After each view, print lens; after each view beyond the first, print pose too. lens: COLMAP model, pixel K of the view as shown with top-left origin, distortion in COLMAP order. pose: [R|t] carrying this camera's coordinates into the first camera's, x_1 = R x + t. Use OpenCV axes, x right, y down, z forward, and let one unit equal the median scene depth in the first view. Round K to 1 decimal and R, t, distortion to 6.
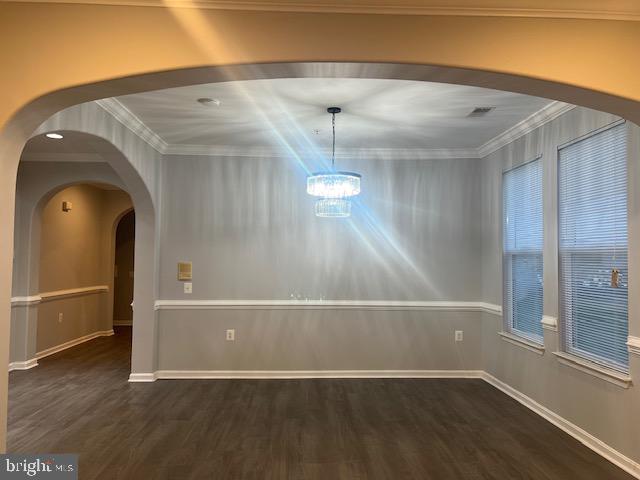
lens RADIAL K [[482.3, 0, 319.5], [0, 482.3, 241.1], [0, 0, 1]] dist [0.052848, -0.062364]
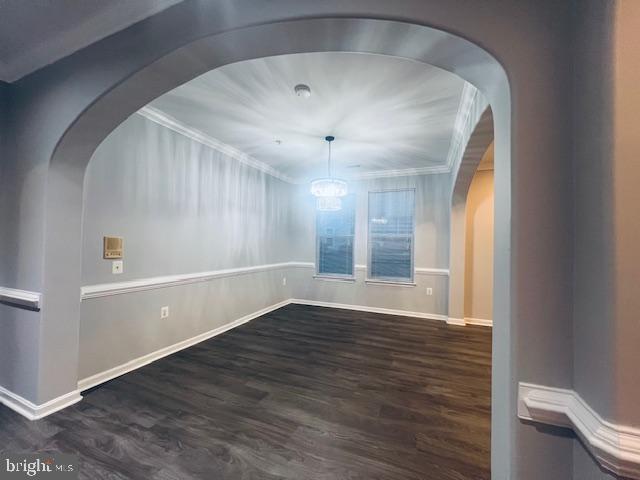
lens RADIAL K [[256.5, 0, 319.0], [0, 256.5, 237.0], [0, 0, 1]] dist [0.000508, 0.000521]
pose [[0.427622, 0.024378, 0.903629, -0.624946], [-0.044675, 0.998985, -0.005809, 0.038646], [-0.902853, -0.037886, 0.428277, 0.607455]]
